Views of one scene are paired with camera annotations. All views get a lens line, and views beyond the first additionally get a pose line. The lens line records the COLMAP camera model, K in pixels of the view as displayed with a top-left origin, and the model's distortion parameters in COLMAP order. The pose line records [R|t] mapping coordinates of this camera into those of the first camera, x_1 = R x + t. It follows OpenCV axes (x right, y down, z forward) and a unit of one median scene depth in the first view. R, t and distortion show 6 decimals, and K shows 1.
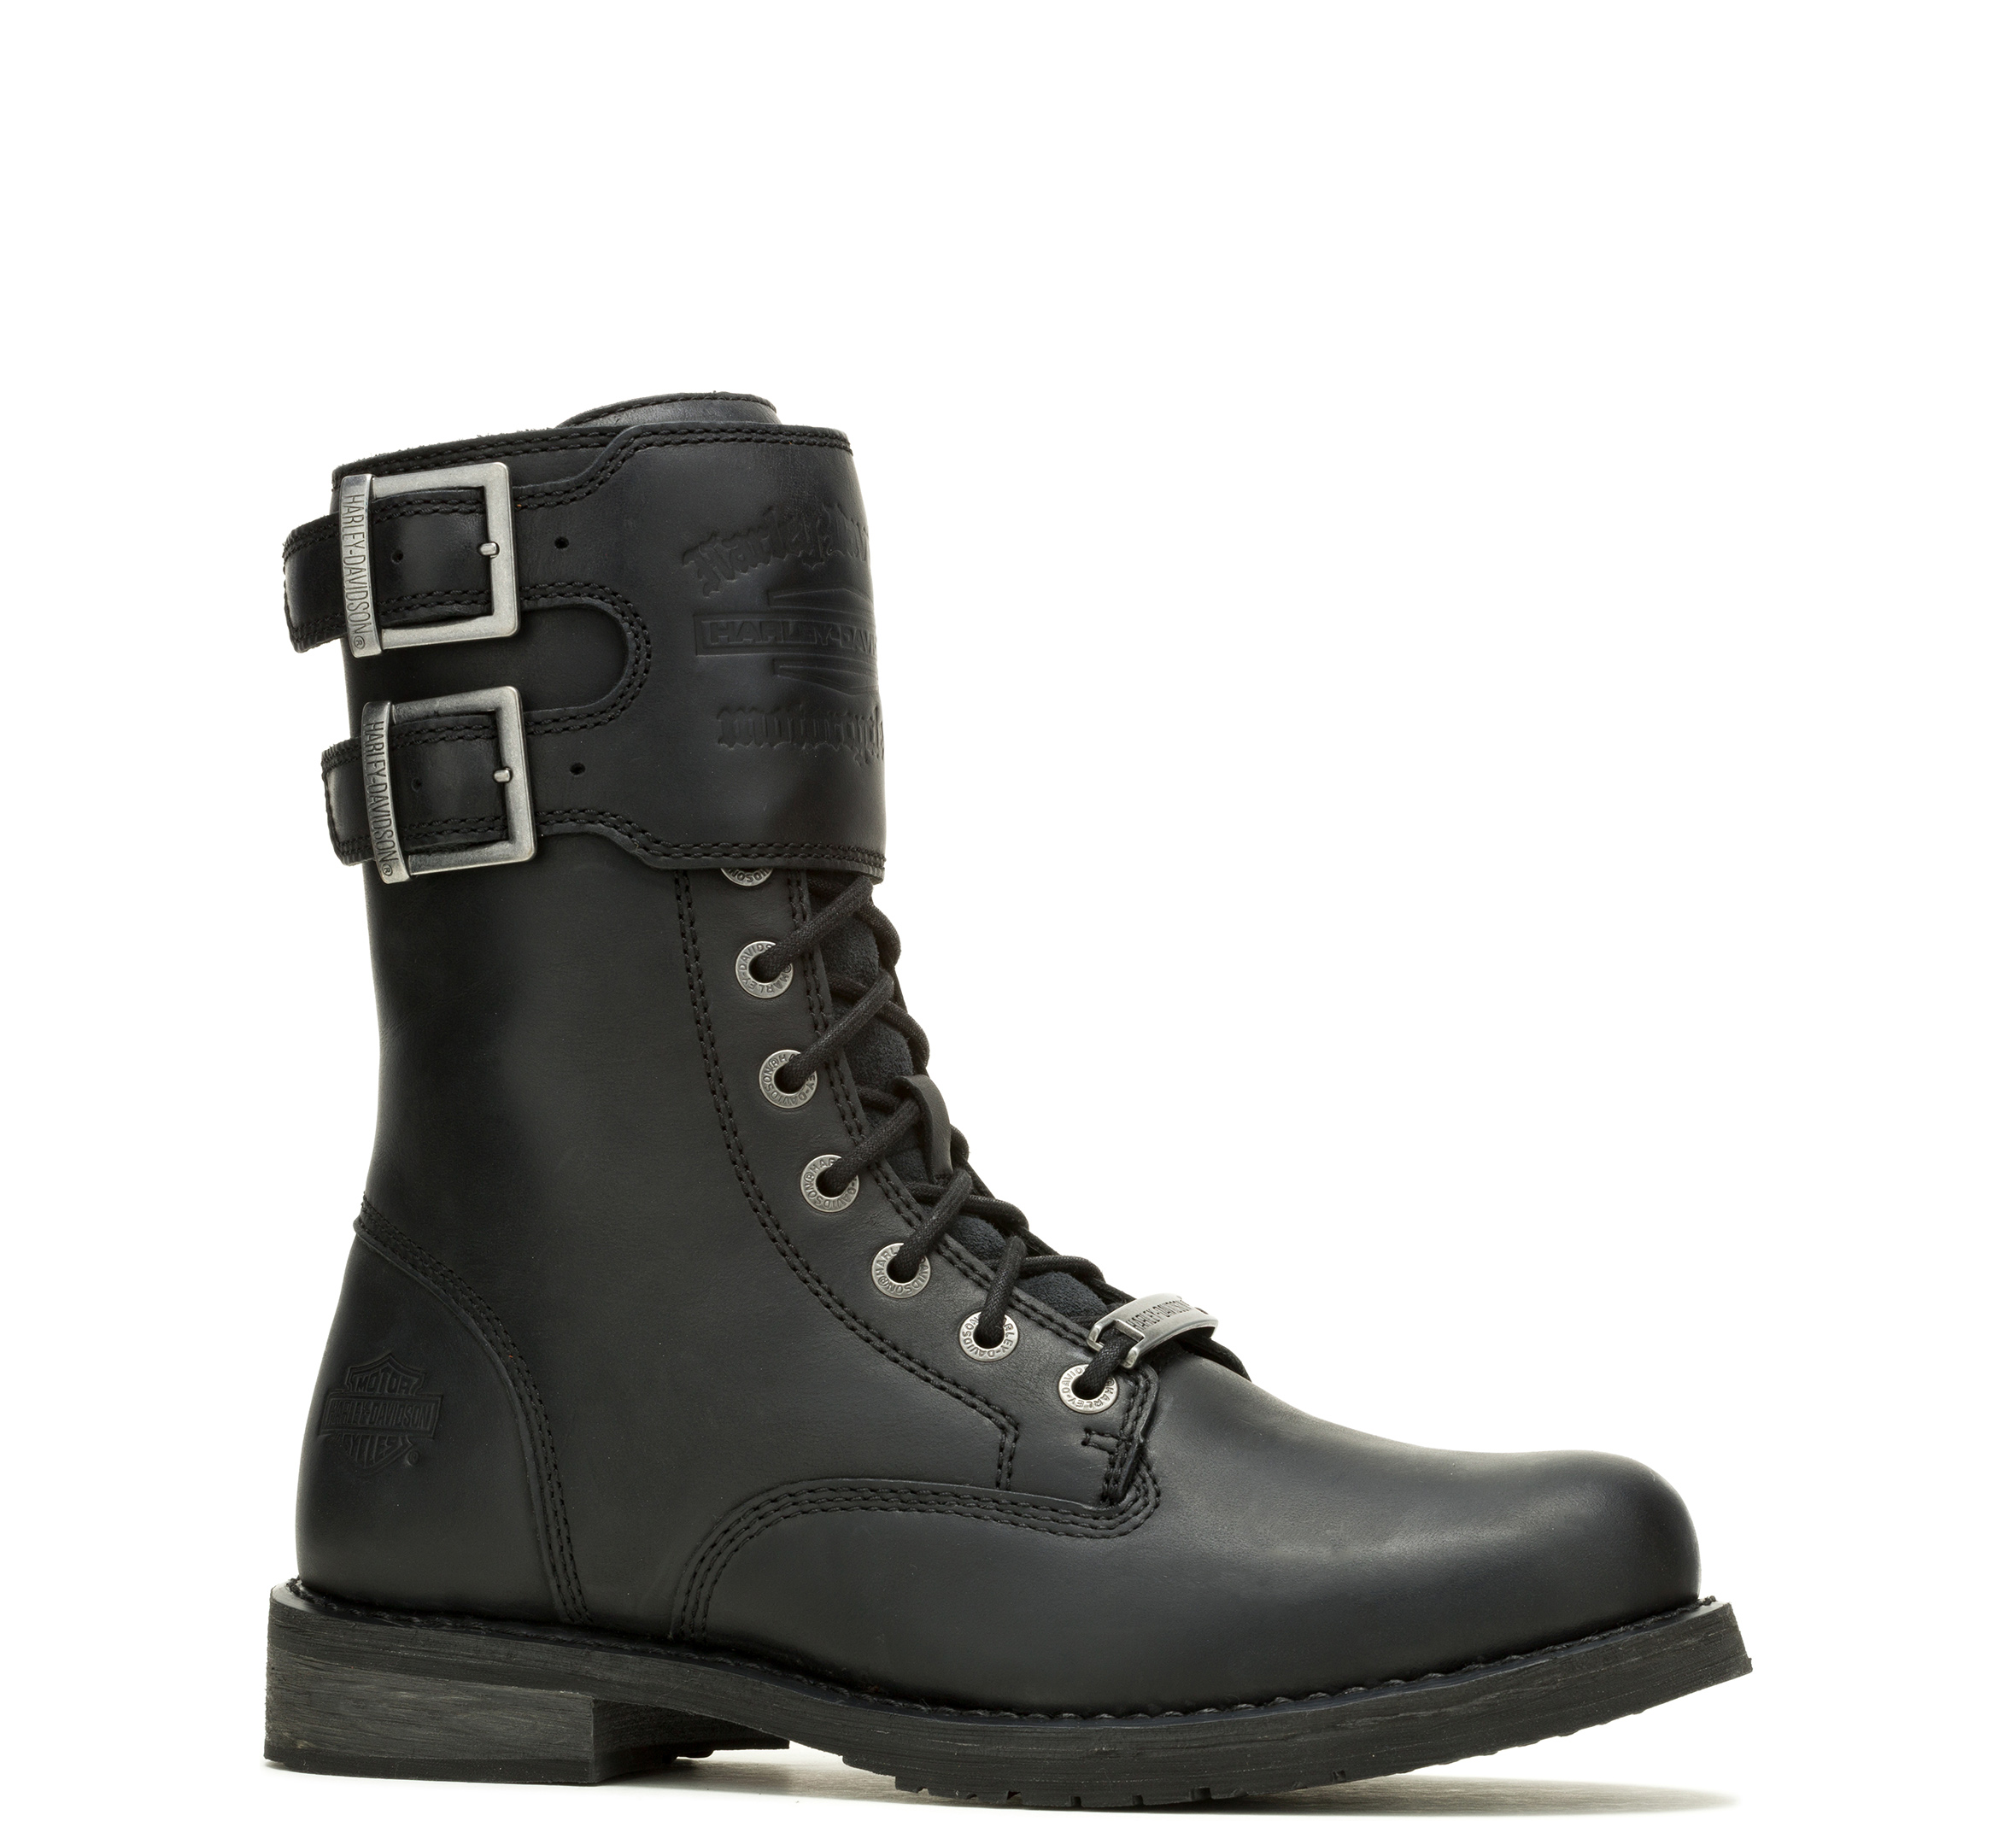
lens RADIAL K [[7068.9, 0, 1008.0], [0, 7068.9, 910.5], [0, 0, 1]] dist [0.085707, -3.549075]
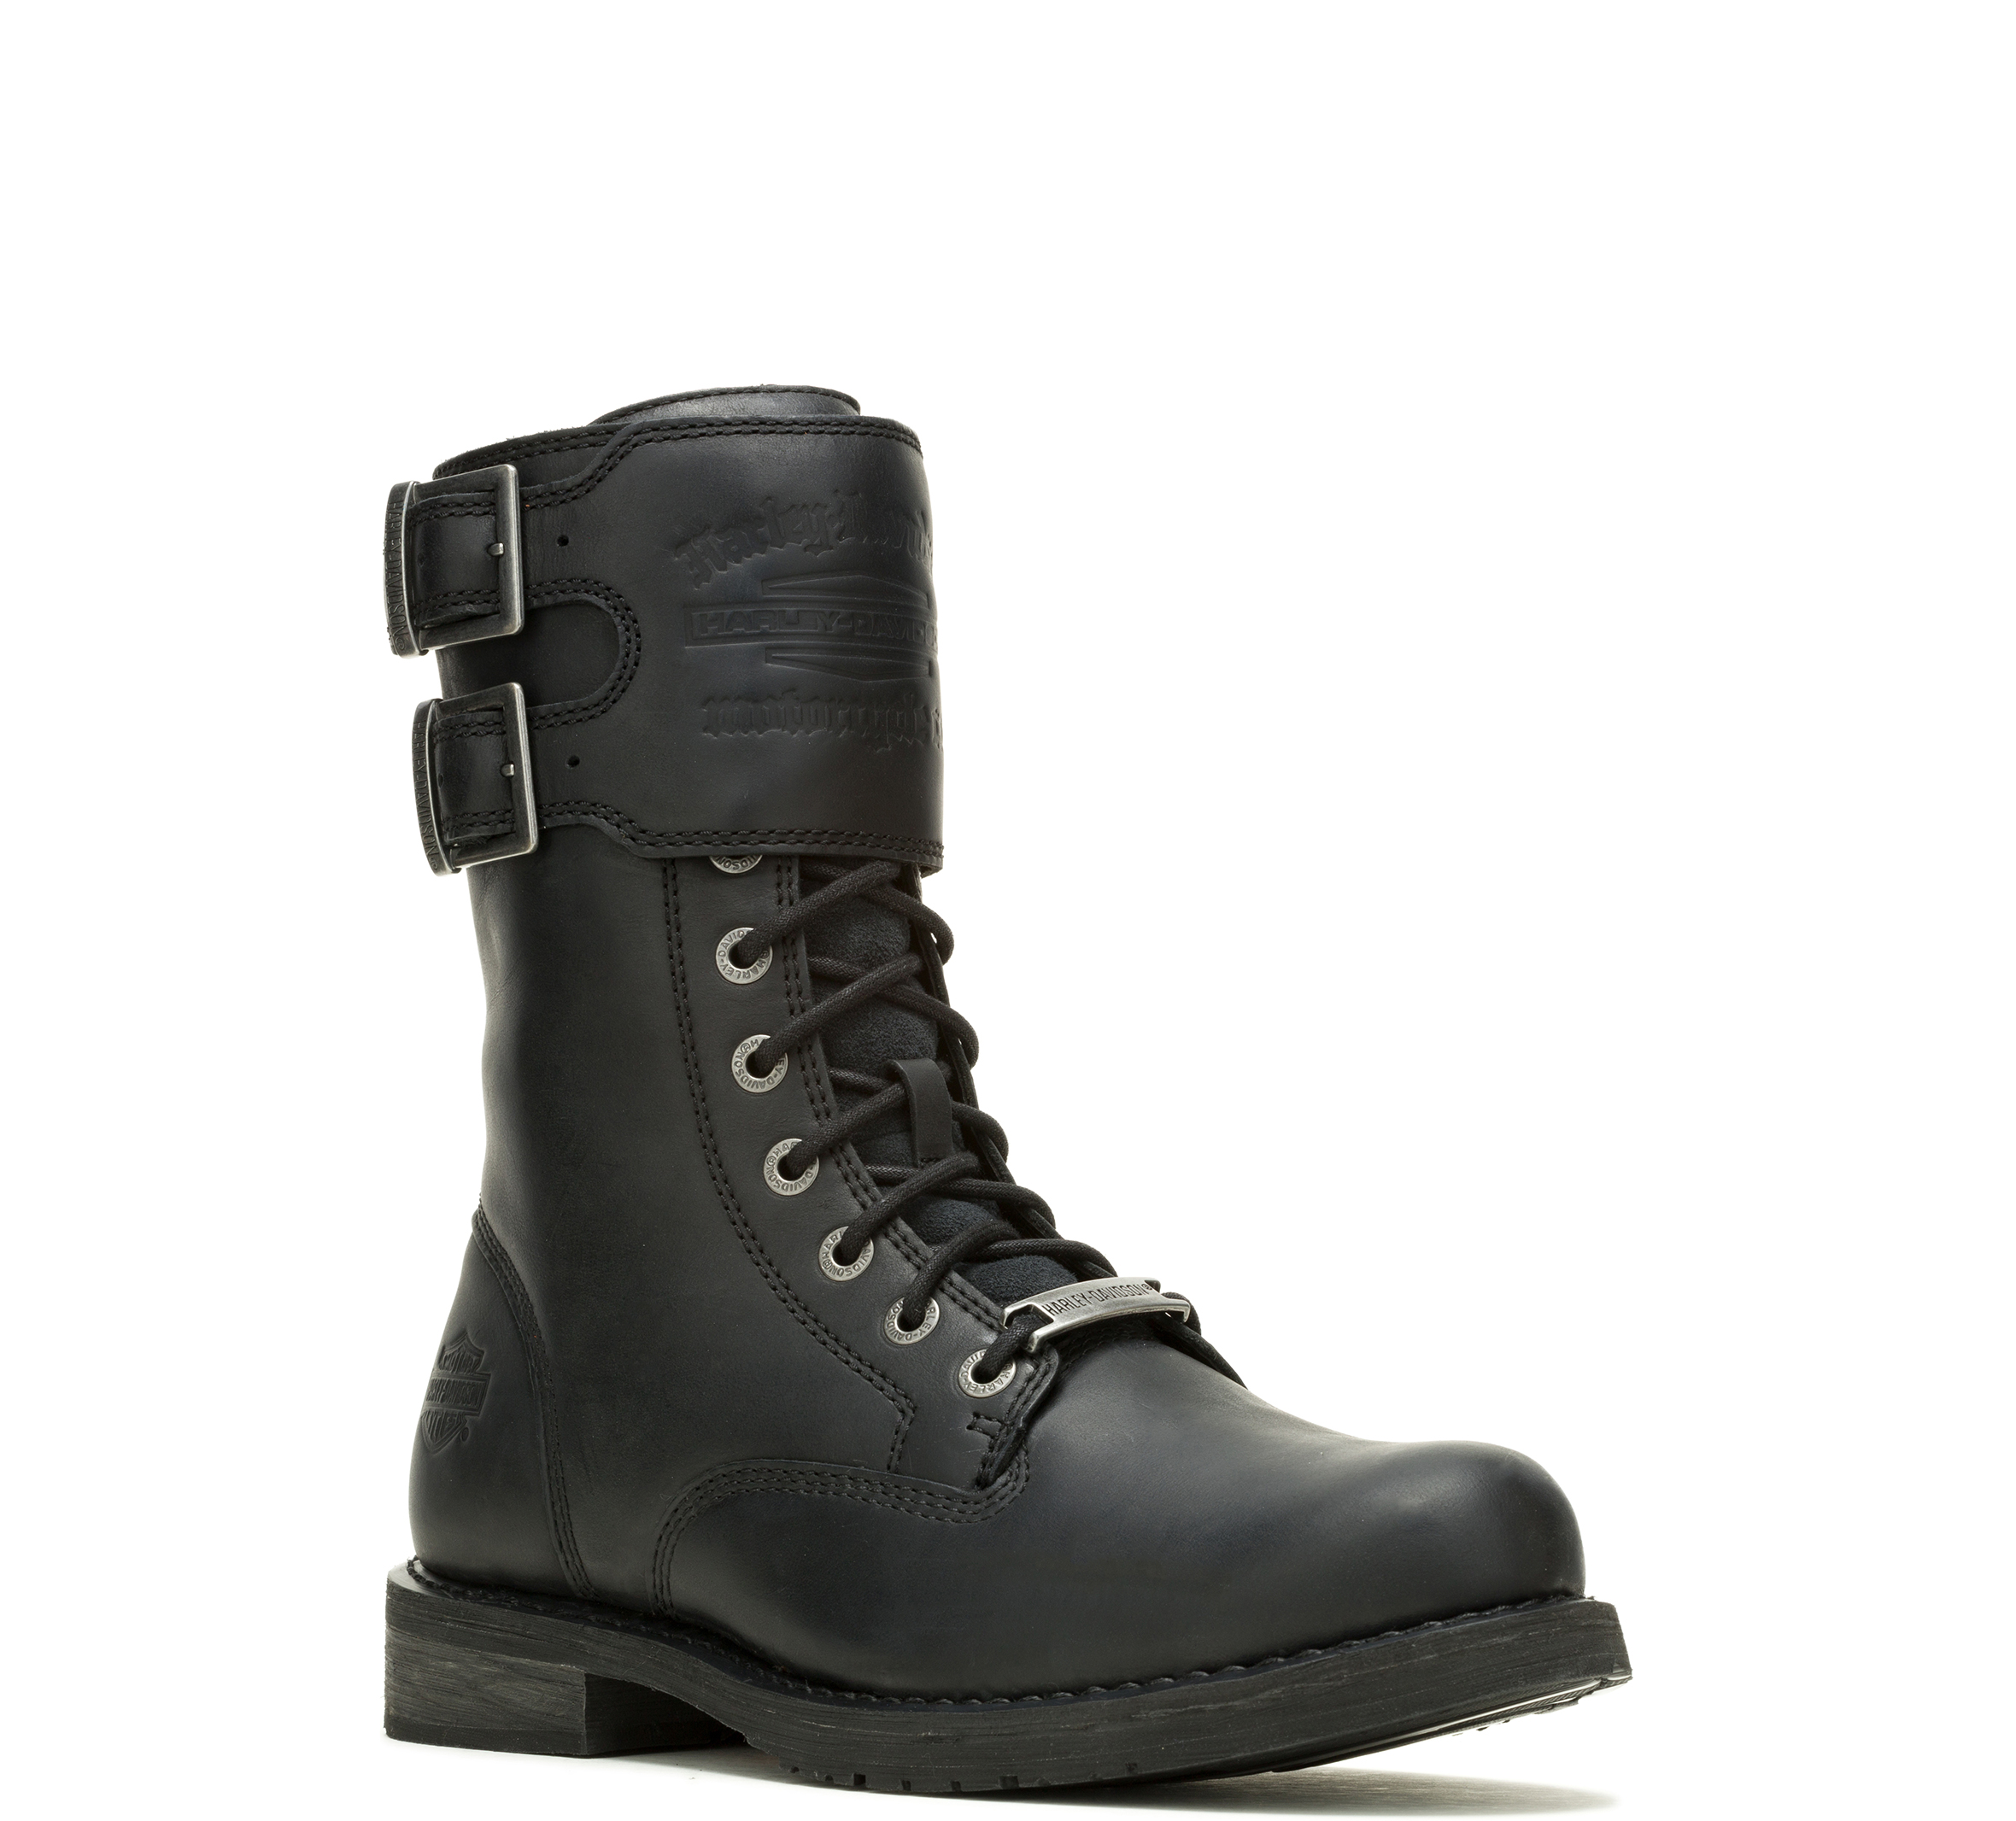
lens RADIAL K [[7068.9, 0, 1008.0], [0, 7068.9, 910.5], [0, 0, 1]] dist [0.085707, -3.549075]
pose [[0.922389, -0.017148, -0.385881, 0.391104], [0.017775, 0.999840, -0.001942, 0.004545], [0.385852, -0.005068, 0.922547, 0.082323]]
